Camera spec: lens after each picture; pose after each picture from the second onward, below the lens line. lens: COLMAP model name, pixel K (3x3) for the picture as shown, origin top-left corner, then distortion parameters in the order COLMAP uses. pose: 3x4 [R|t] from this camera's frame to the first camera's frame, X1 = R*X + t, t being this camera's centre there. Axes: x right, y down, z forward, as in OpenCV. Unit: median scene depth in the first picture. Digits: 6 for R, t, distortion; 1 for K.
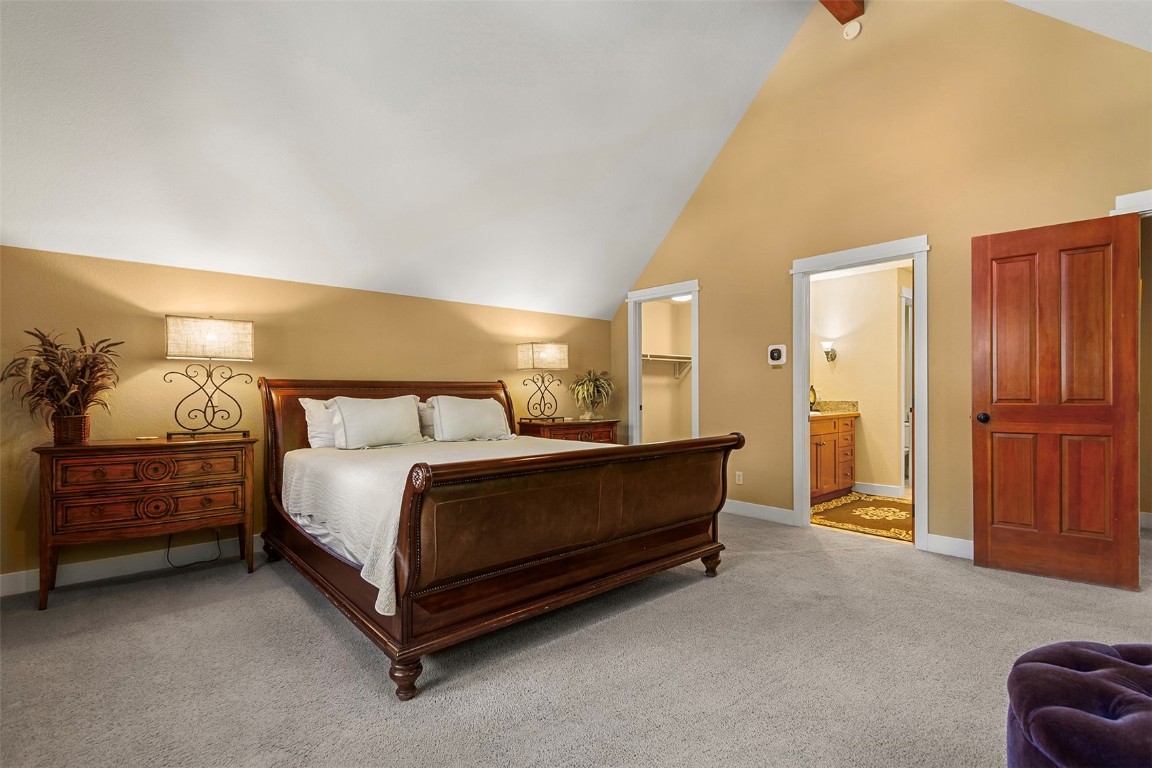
lens RADIAL K [[556.9, 0, 582.4], [0, 556.9, 386.5], [0, 0, 1]] dist [0.005632, -0.001955]
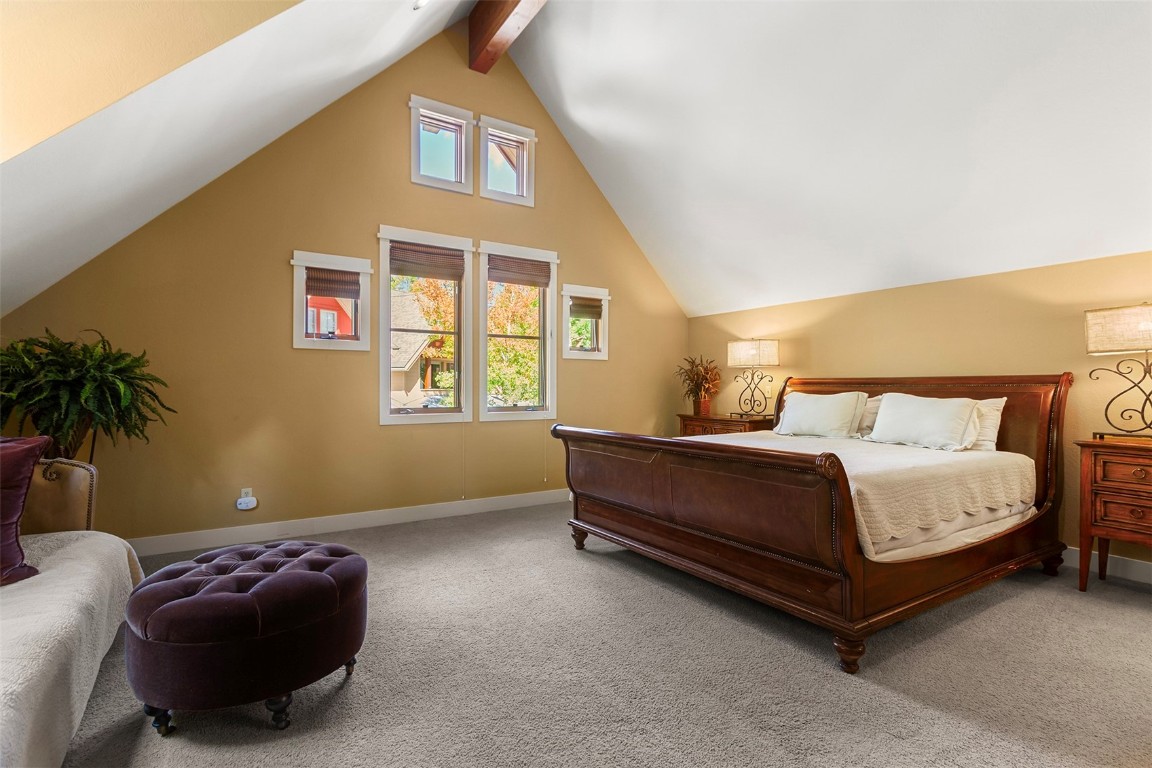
lens RADIAL K [[556.9, 0, 583.6], [0, 556.9, 386.0], [0, 0, 1]] dist [0.005632, -0.001955]
pose [[-0.171857, -0.002972, -0.985117, 0.755128], [0.005679, 0.999976, -0.004007, 0.005456], [0.985106, -0.006284, -0.171836, 0.654706]]
